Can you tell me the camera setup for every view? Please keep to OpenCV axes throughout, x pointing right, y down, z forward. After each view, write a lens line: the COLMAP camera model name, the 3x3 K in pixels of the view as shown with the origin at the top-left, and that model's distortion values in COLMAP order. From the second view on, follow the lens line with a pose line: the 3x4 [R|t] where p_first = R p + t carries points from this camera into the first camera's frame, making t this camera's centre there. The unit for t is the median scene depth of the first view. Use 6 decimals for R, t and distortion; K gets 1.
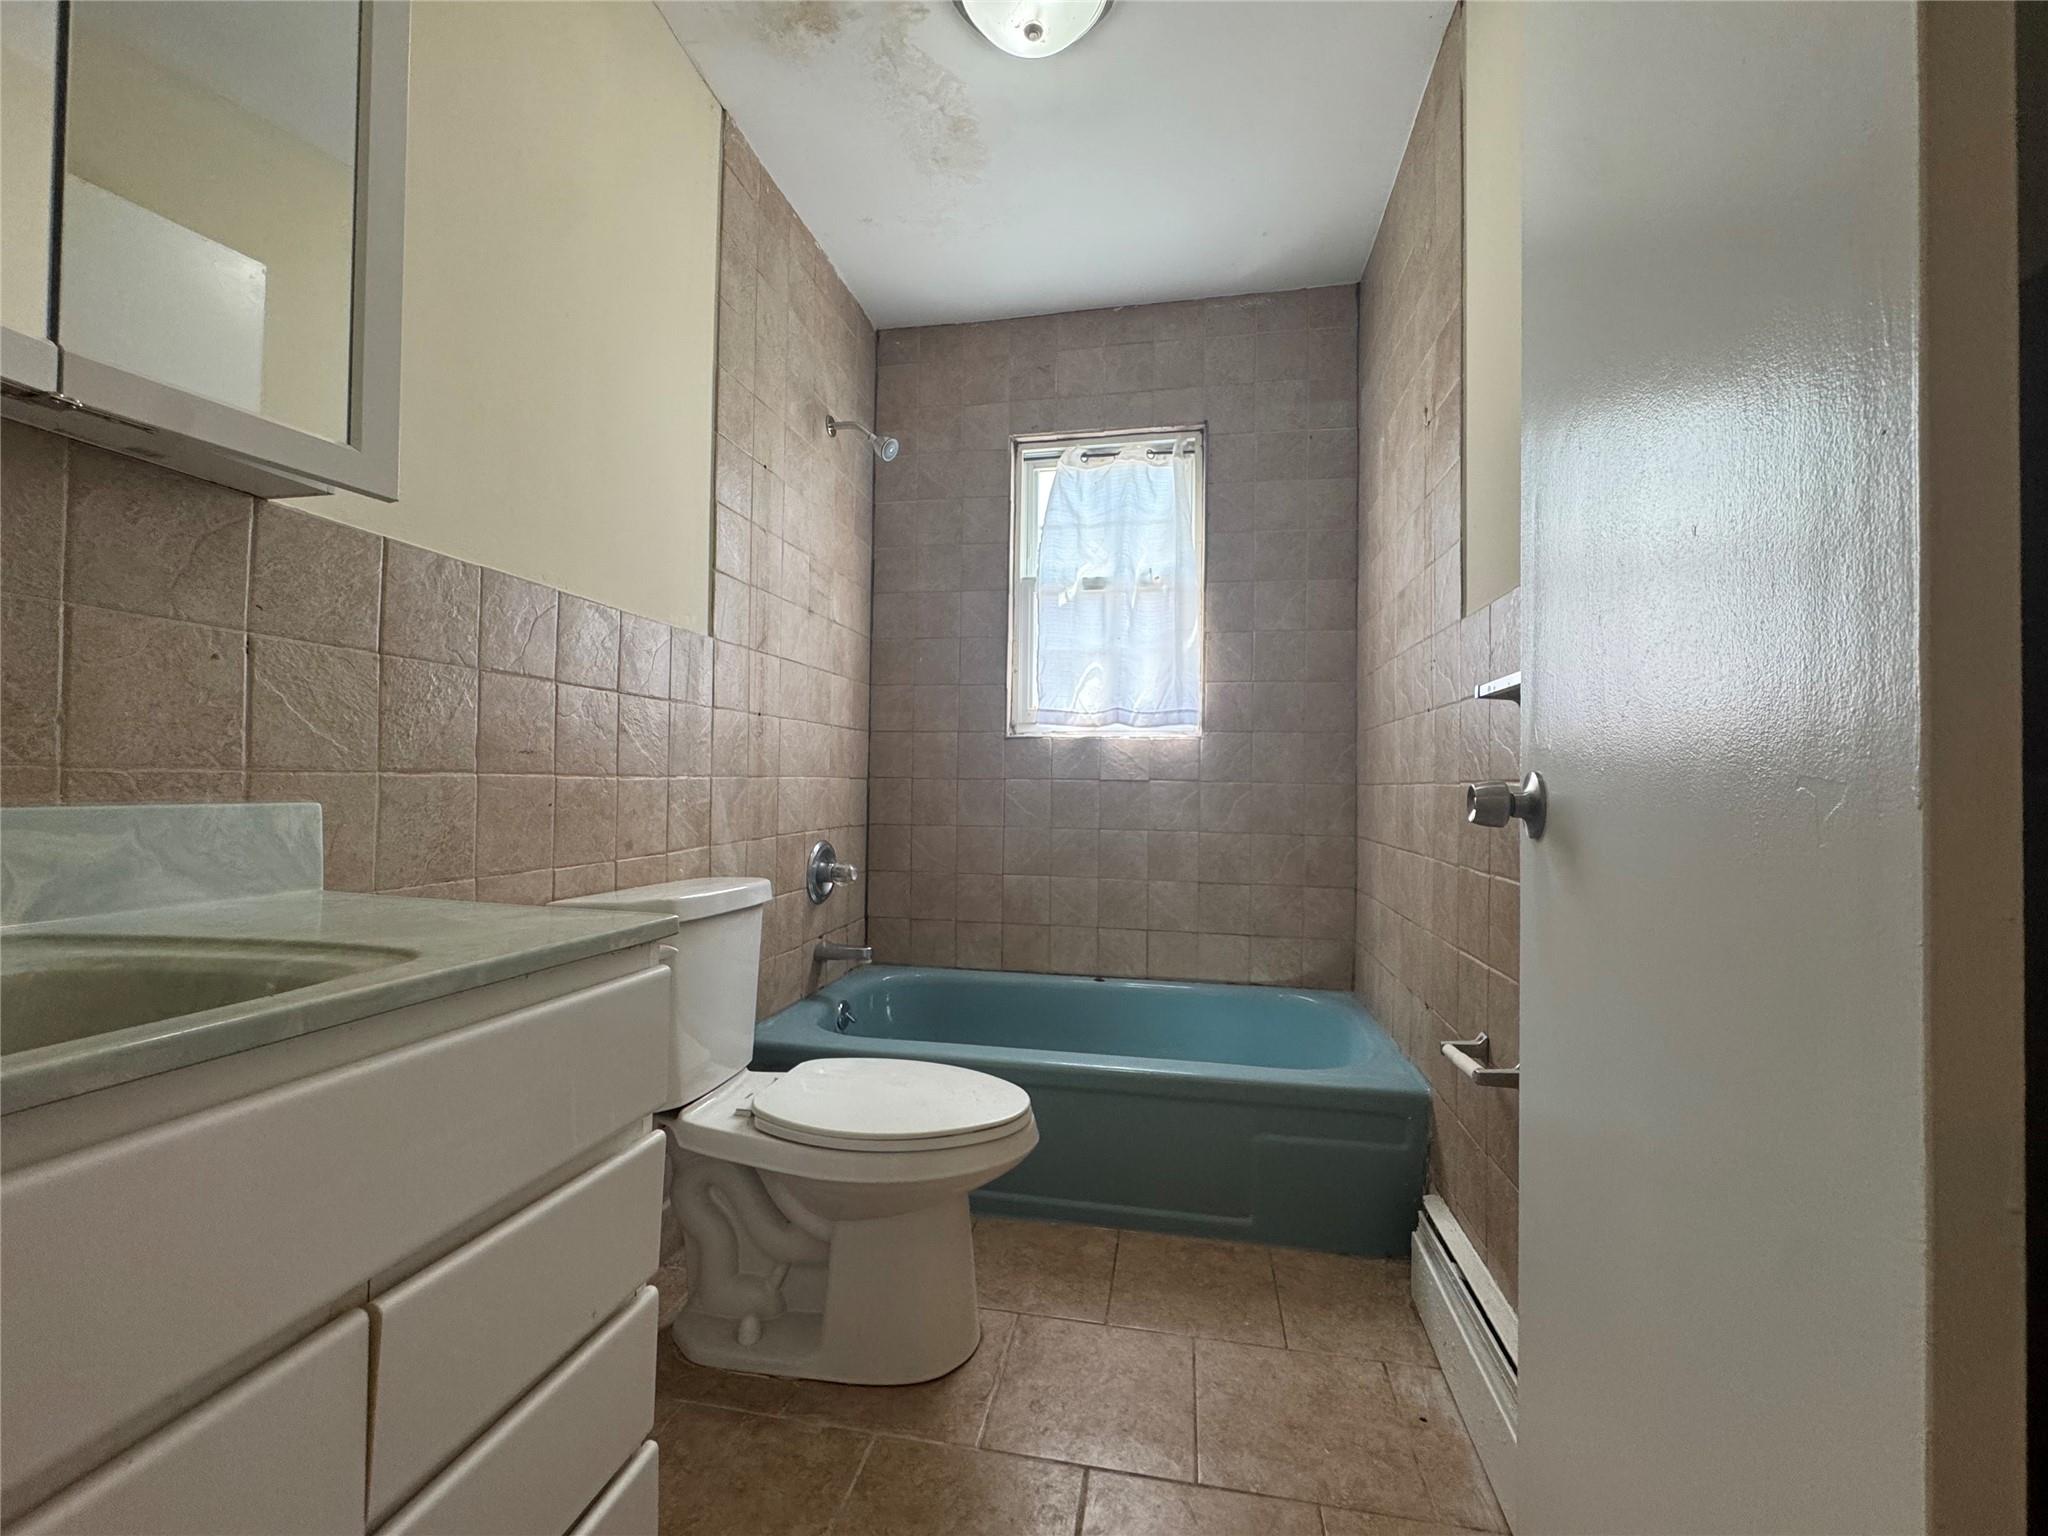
lens RADIAL K [[820.2, 0, 1026.7], [0, 820.2, 765.0], [0, 0, 1]] dist [-0.004316, 0.000772]
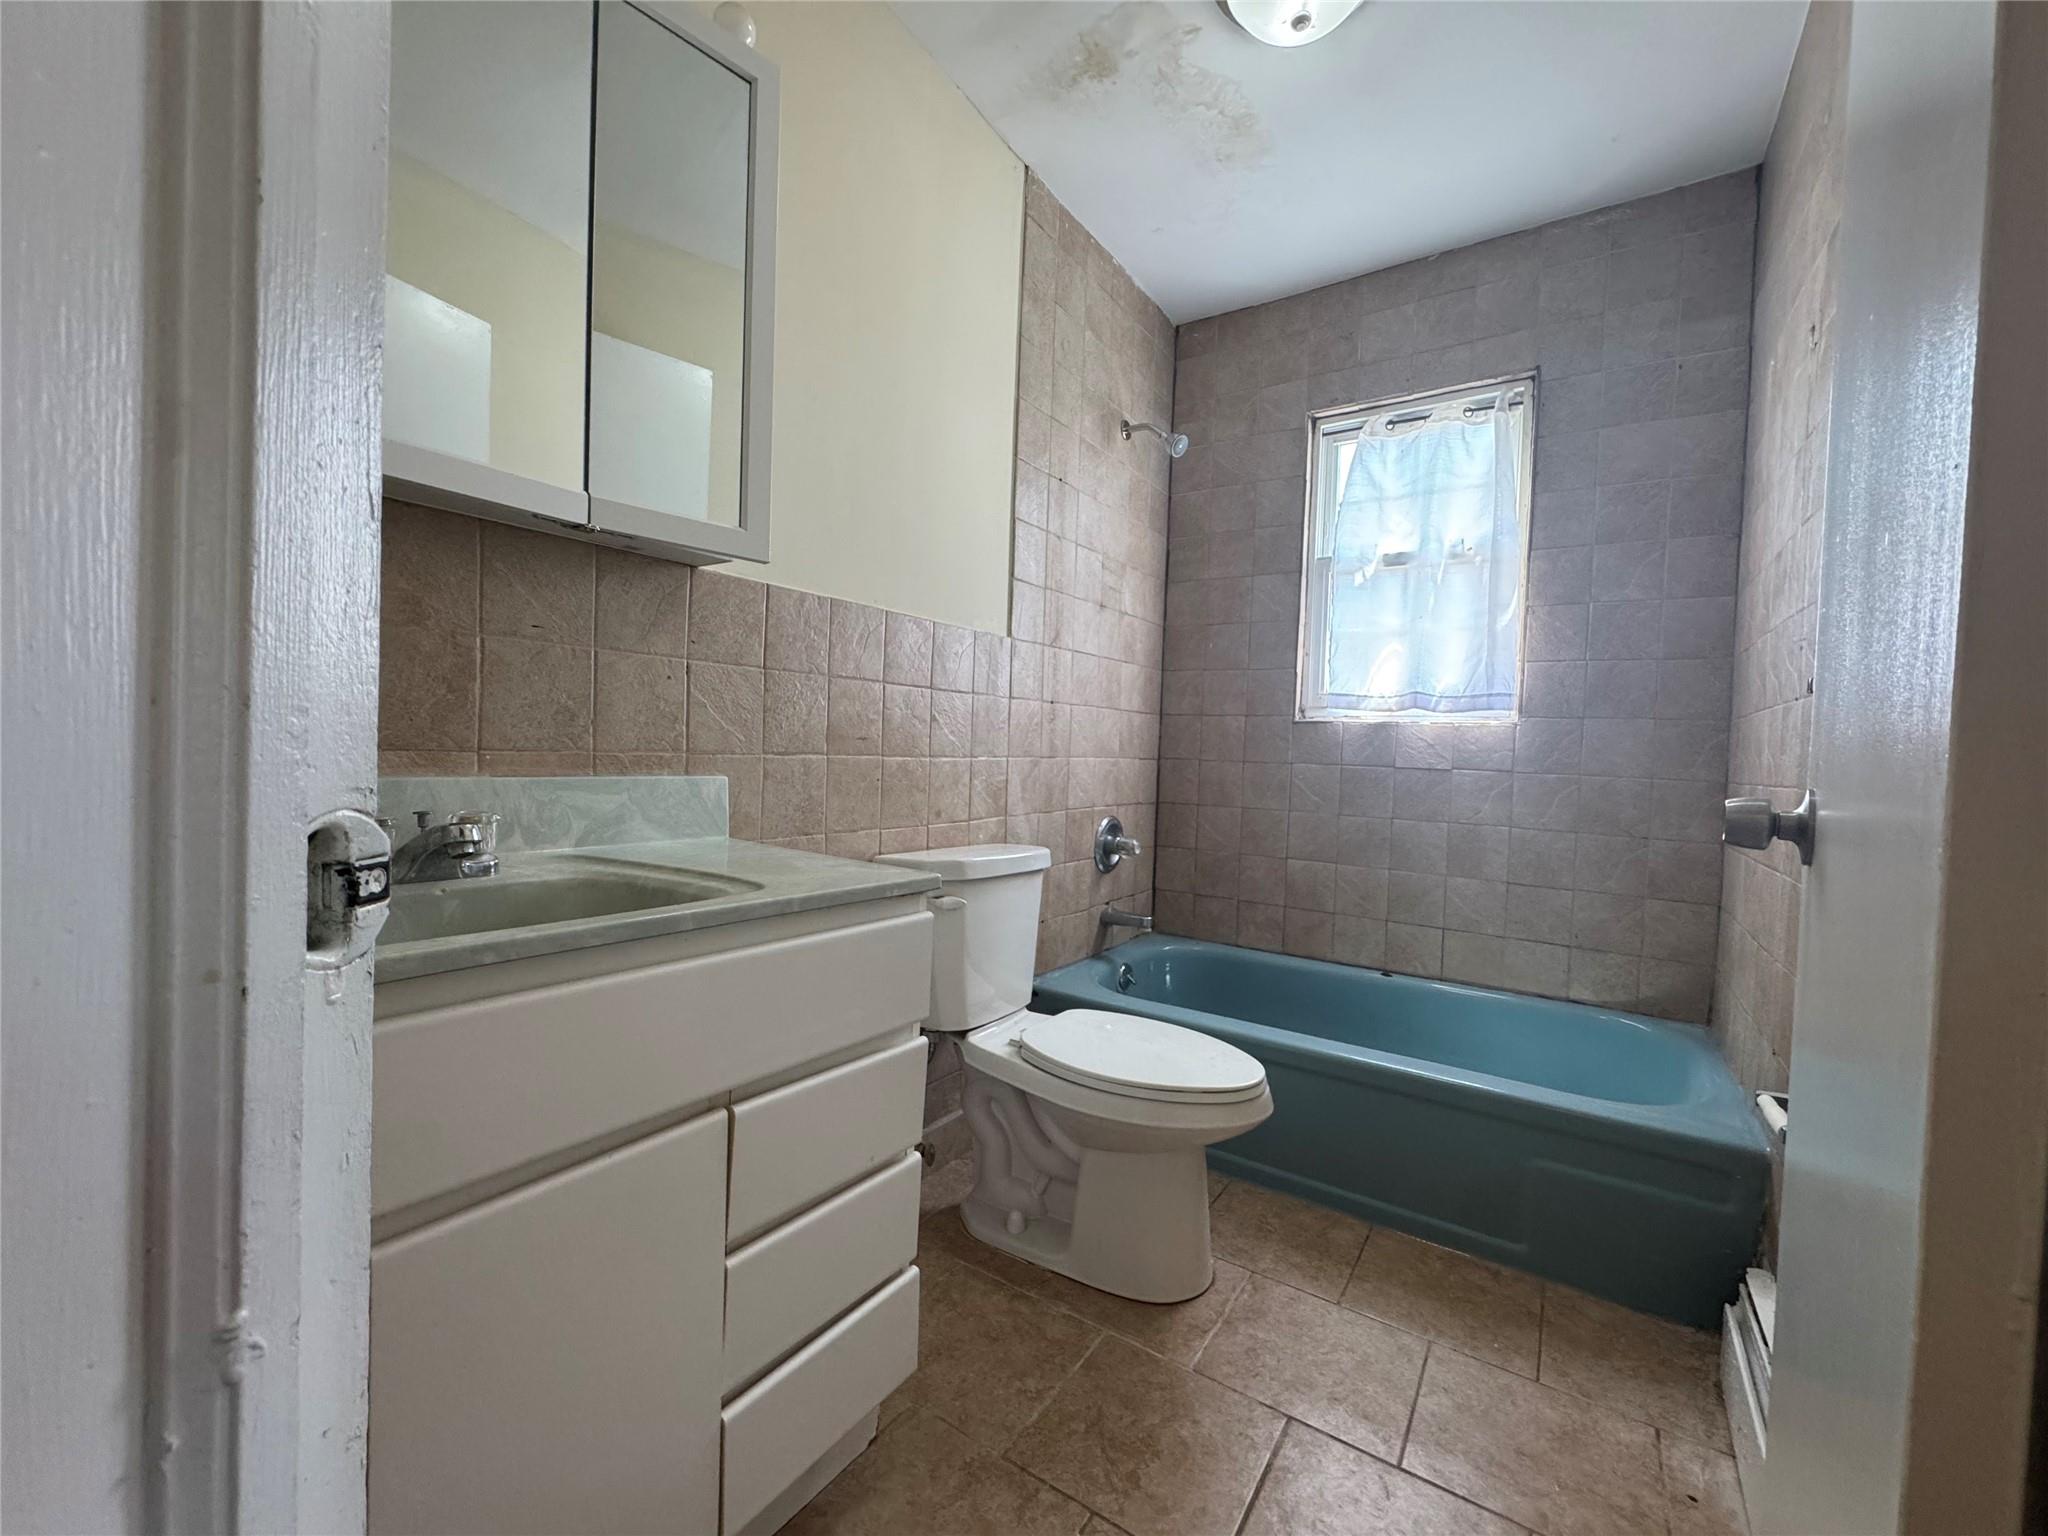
lens RADIAL K [[820.2, 0, 1026.7], [0, 820.2, 765.0], [0, 0, 1]] dist [-0.004316, 0.000772]
pose [[0.919872, 0.028006, -0.391218, 0.105890], [-0.015024, 0.999231, 0.036206, -0.019621], [0.391931, -0.027427, 0.919586, -0.067245]]
